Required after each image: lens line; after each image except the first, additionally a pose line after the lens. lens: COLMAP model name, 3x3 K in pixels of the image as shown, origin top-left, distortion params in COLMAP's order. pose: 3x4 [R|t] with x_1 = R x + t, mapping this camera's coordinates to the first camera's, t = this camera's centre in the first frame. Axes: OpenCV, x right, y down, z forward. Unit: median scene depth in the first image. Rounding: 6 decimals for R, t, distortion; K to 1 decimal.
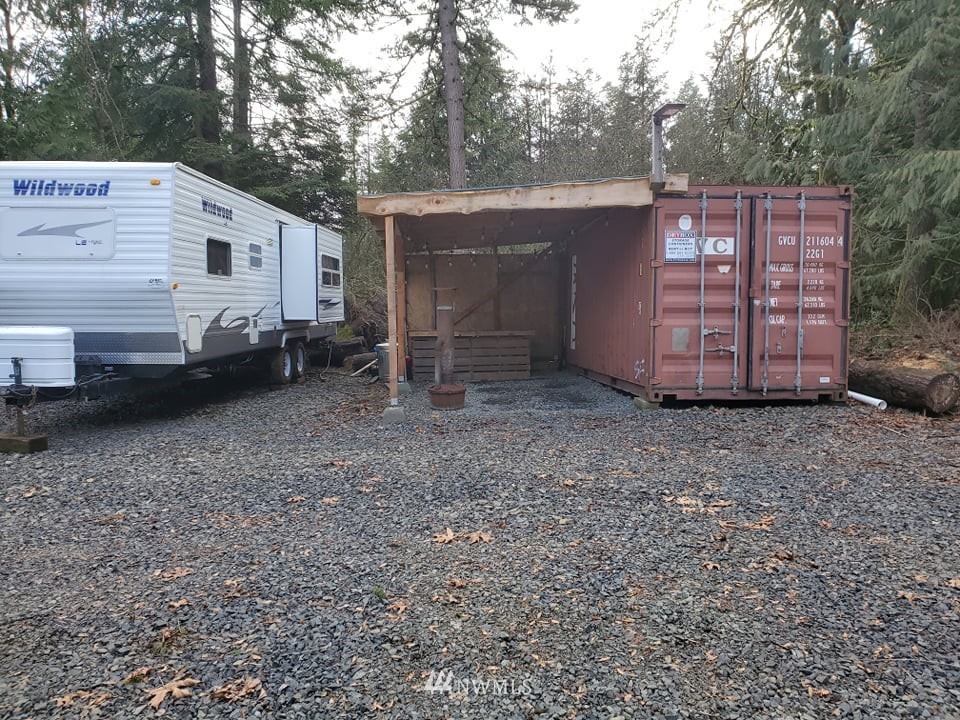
lens RADIAL K [[756.8, 0, 459.8], [0, 756.8, 358.9], [0, 0, 1]] dist [0.003432, -0.000394]
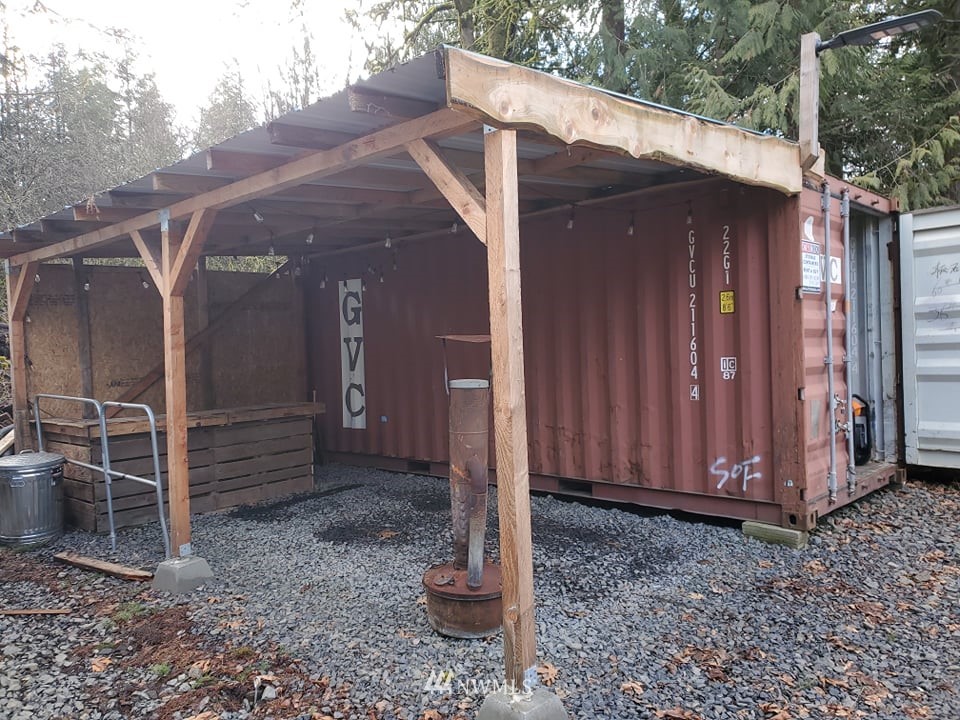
lens RADIAL K [[756.8, 0, 459.8], [0, 756.8, 358.9], [0, 0, 1]] dist [0.003432, -0.000394]
pose [[0.710644, -0.028865, 0.702959, -0.345636], [0.064190, 0.997651, -0.023925, -0.078599], [-0.700617, 0.062125, 0.710828, 0.776149]]
